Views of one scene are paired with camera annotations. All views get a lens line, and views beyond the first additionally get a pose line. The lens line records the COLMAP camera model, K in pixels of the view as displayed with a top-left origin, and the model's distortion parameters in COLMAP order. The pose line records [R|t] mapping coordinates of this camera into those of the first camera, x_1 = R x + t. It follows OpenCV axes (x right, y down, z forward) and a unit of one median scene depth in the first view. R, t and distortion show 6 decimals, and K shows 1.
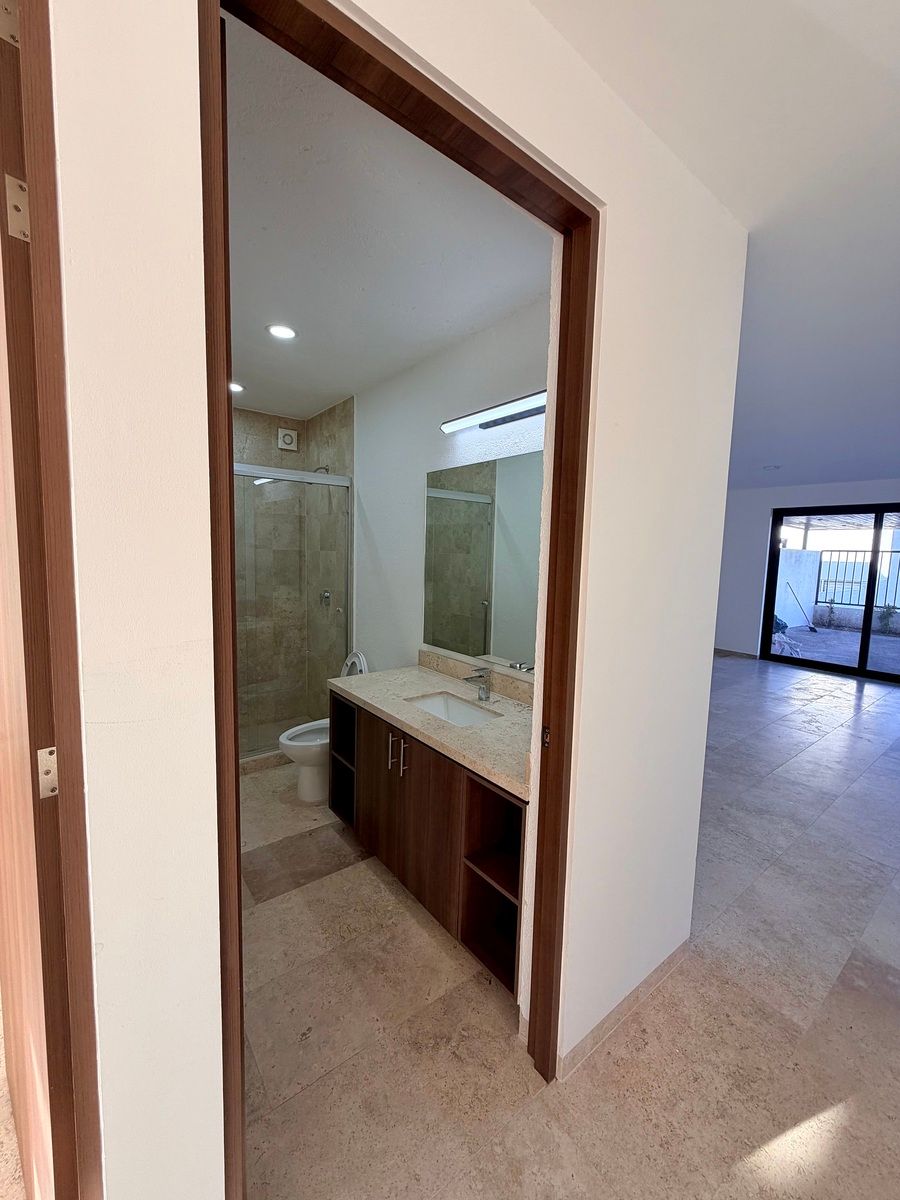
lens RADIAL K [[475.2, 0, 450.2], [0, 475.2, 597.6], [0, 0, 1]] dist [-0.000664, 0.000396]
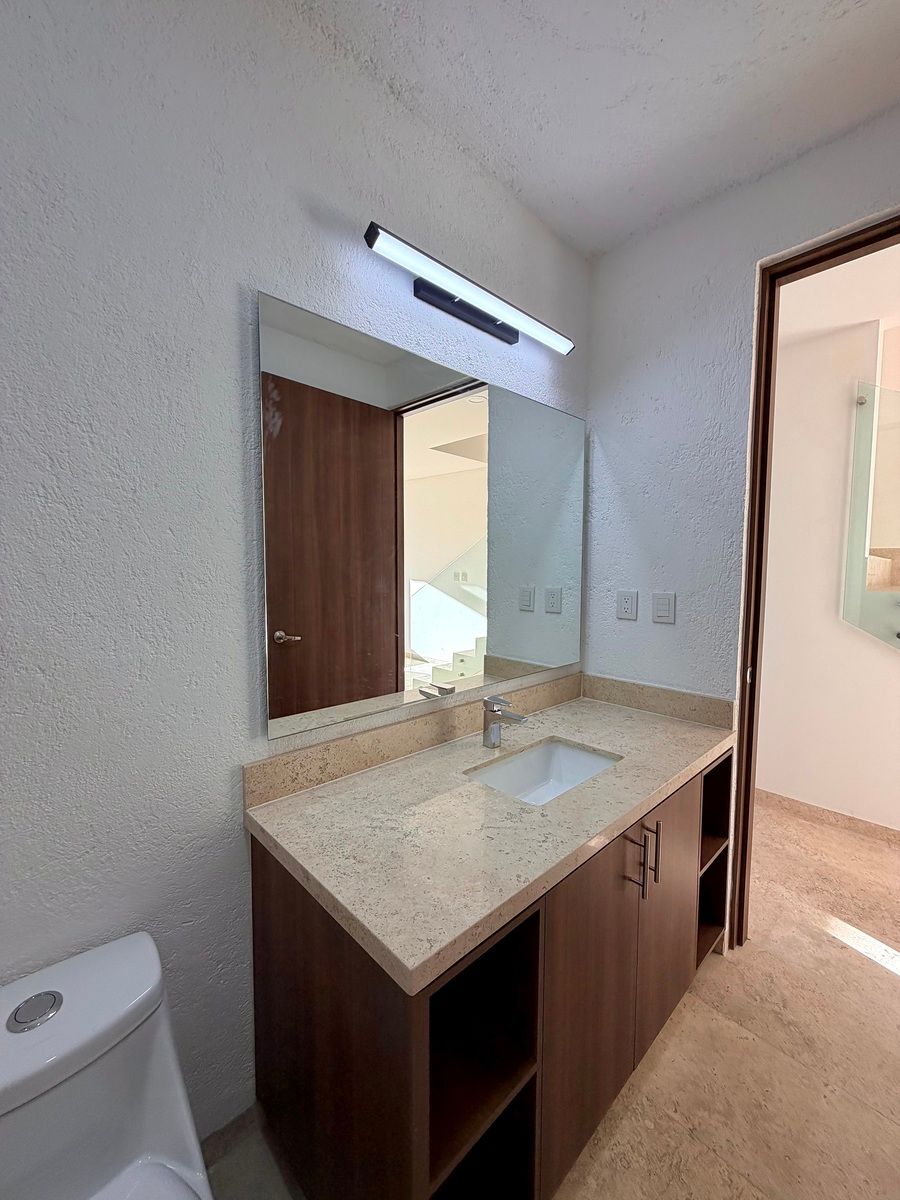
lens RADIAL K [[475.2, 0, 448.8], [0, 475.2, 600.0], [0, 0, 1]] dist [-0.000664, 0.000396]
pose [[-0.091872, -0.092533, 0.991462, -0.555139], [0.085515, 0.991261, 0.100439, -0.054651], [-0.992092, 0.094012, -0.083156, 1.101168]]
